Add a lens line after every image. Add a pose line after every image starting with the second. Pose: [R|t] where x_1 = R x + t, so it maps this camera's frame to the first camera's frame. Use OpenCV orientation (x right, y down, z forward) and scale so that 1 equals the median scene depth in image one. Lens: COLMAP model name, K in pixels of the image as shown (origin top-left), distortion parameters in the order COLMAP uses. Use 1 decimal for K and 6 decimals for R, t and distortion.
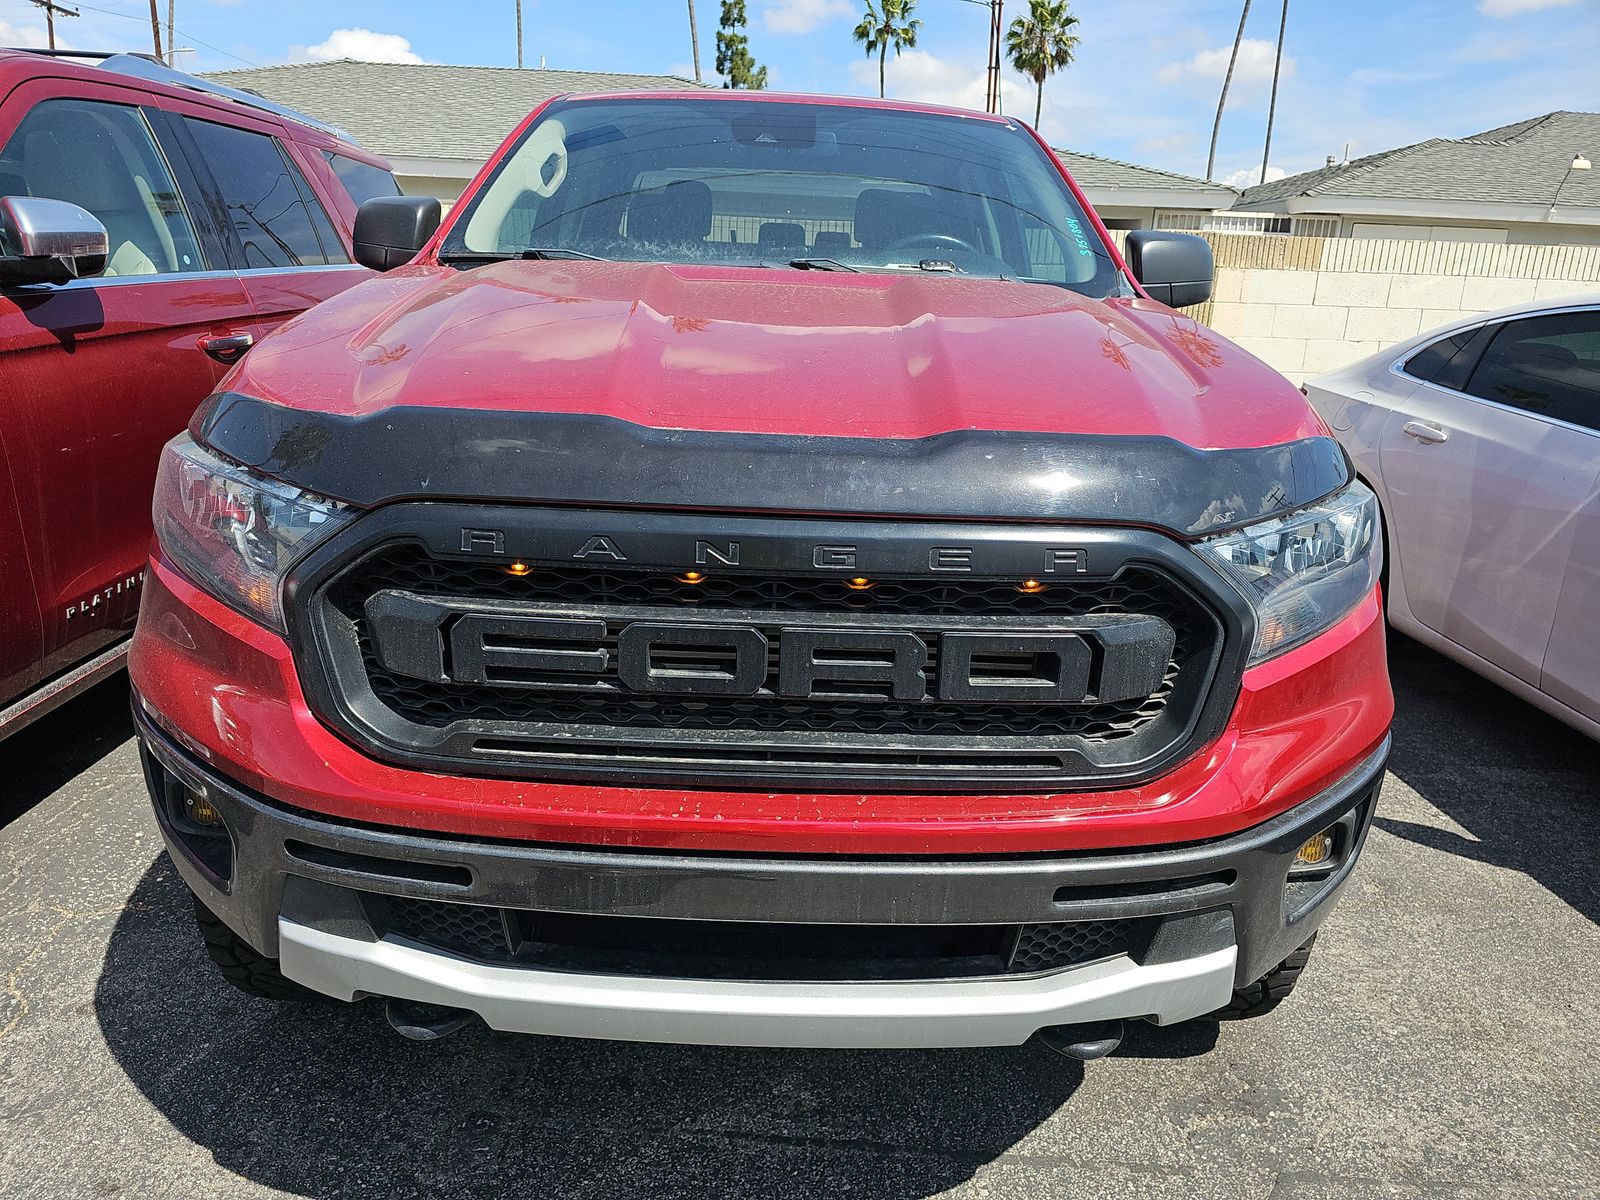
lens RADIAL K [[1094.4, 0, 798.3], [0, 1094.4, 593.4], [0, 0, 1]] dist [-0.001315, -0.007842]
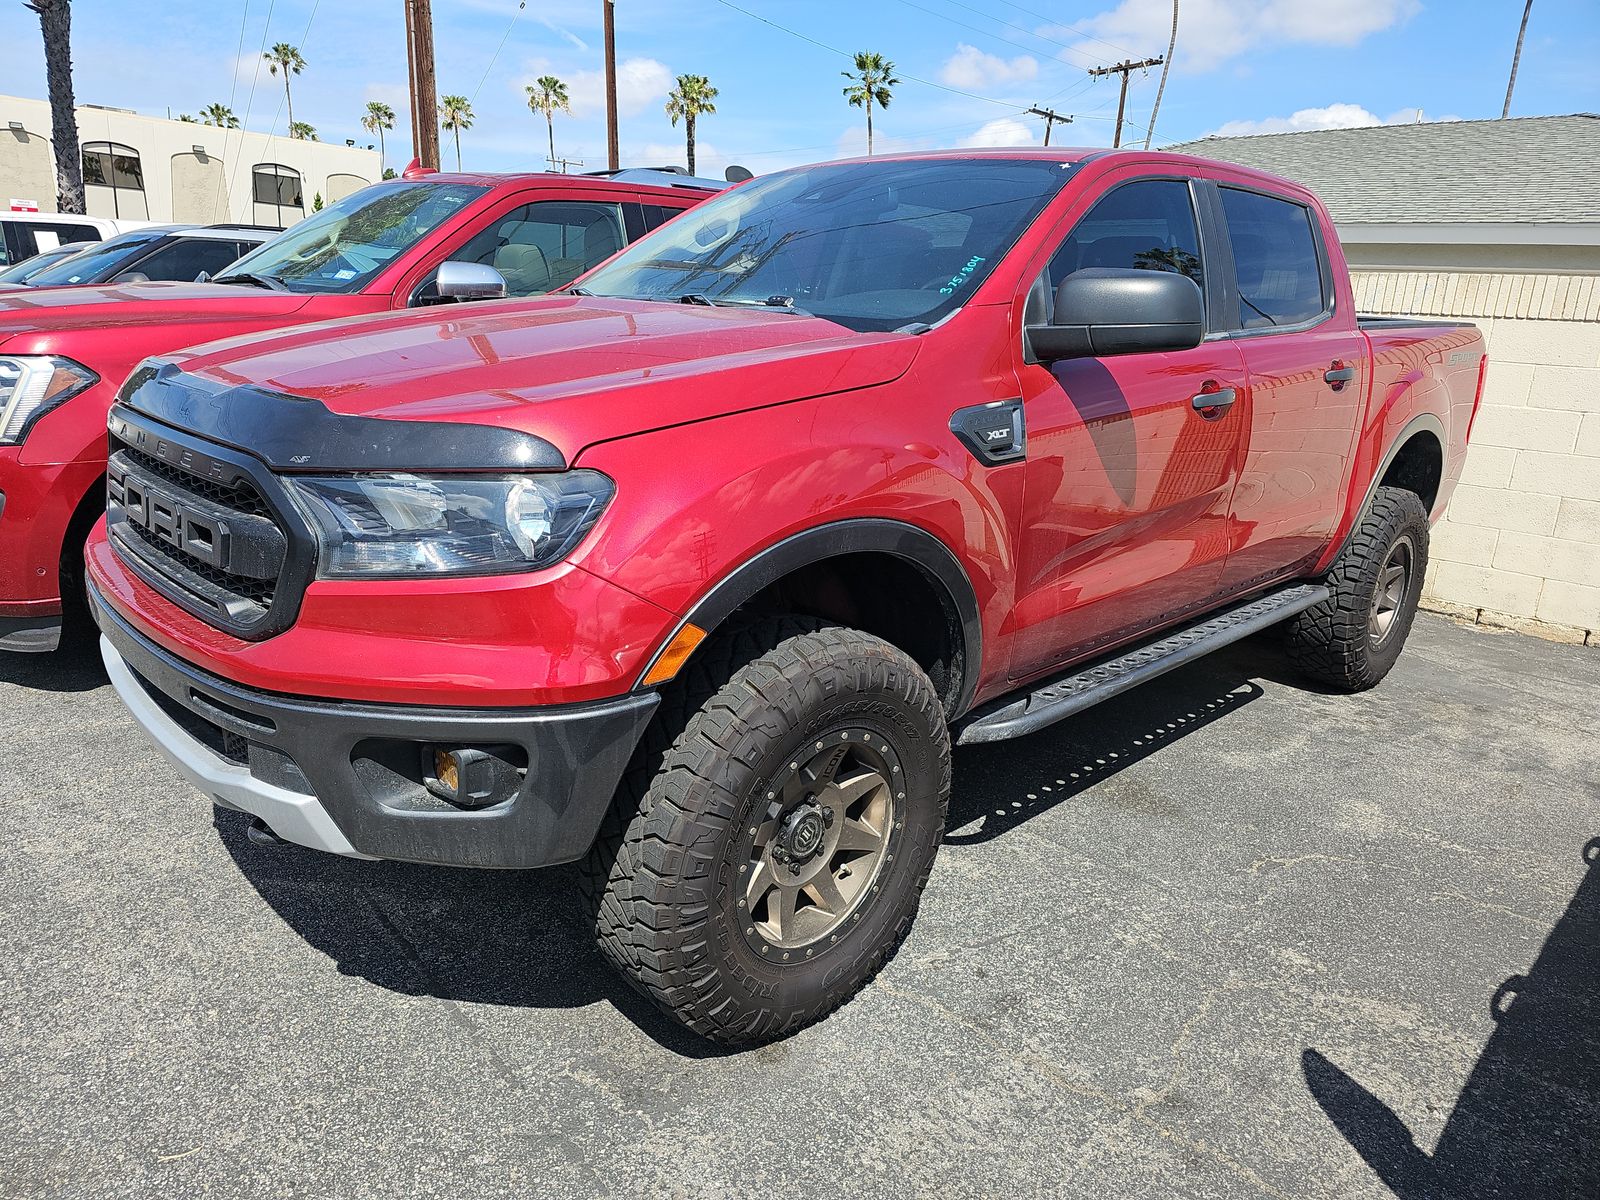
lens RADIAL K [[1094.4, 0, 800.1], [0, 1094.4, 598.6], [0, 0, 1]] dist [-0.001315, -0.007842]
pose [[0.675649, 0.186533, -0.713235, 0.991754], [-0.225781, 0.973329, 0.040672, -0.052398], [0.701799, 0.133555, 0.699744, 0.281275]]
